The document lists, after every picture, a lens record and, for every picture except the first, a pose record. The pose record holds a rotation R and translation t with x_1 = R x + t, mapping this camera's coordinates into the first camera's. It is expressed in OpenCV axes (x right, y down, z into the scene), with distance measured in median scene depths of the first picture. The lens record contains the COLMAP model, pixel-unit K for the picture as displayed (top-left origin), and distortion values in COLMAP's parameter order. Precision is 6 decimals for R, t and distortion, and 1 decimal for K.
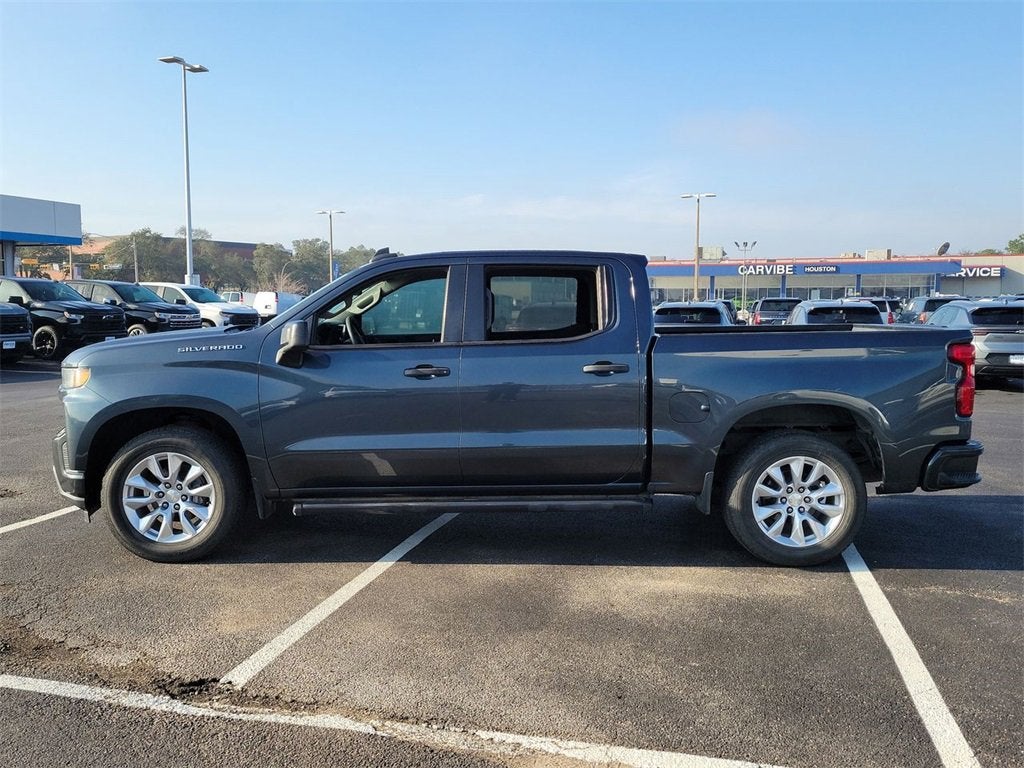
lens RADIAL K [[889.2, 0, 512.8], [0, 889.2, 383.1], [0, 0, 1]] dist [0.052330, -0.004327]
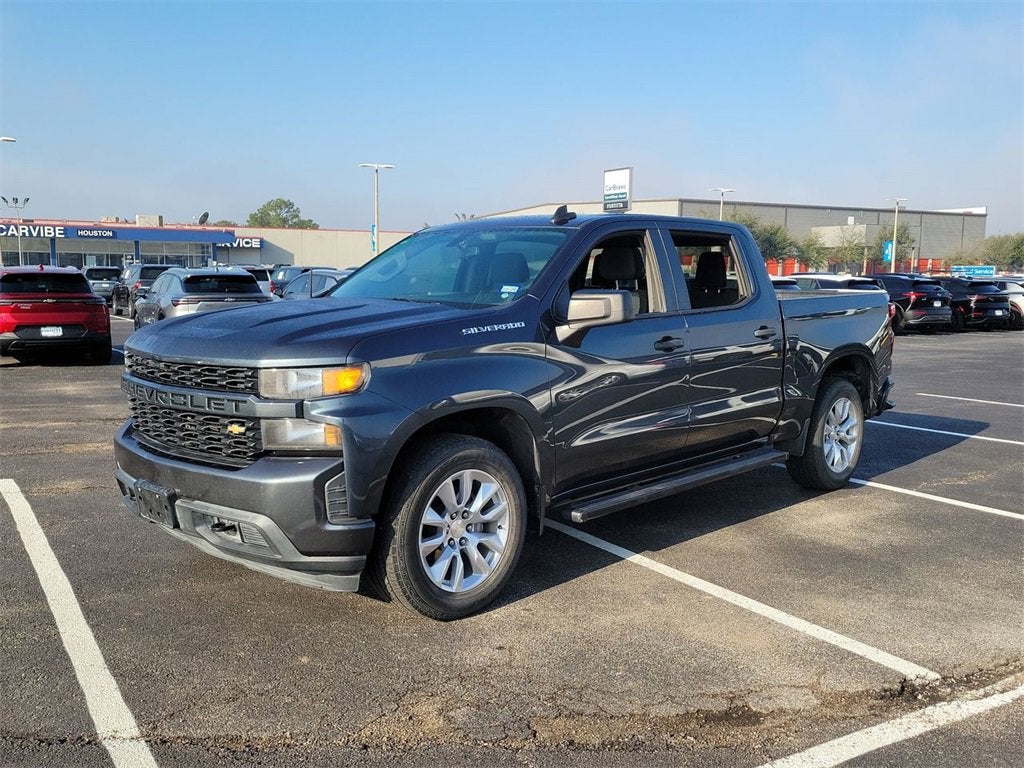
lens RADIAL K [[924.2, 0, 507.1], [0, 924.2, 385.9], [0, 0, 1]] dist [0.044847, 0.016530]
pose [[0.698925, -0.082393, 0.710433, -0.885401], [0.058540, 0.996599, 0.057990, -0.034329], [-0.712795, 0.001058, 0.701372, 0.430045]]
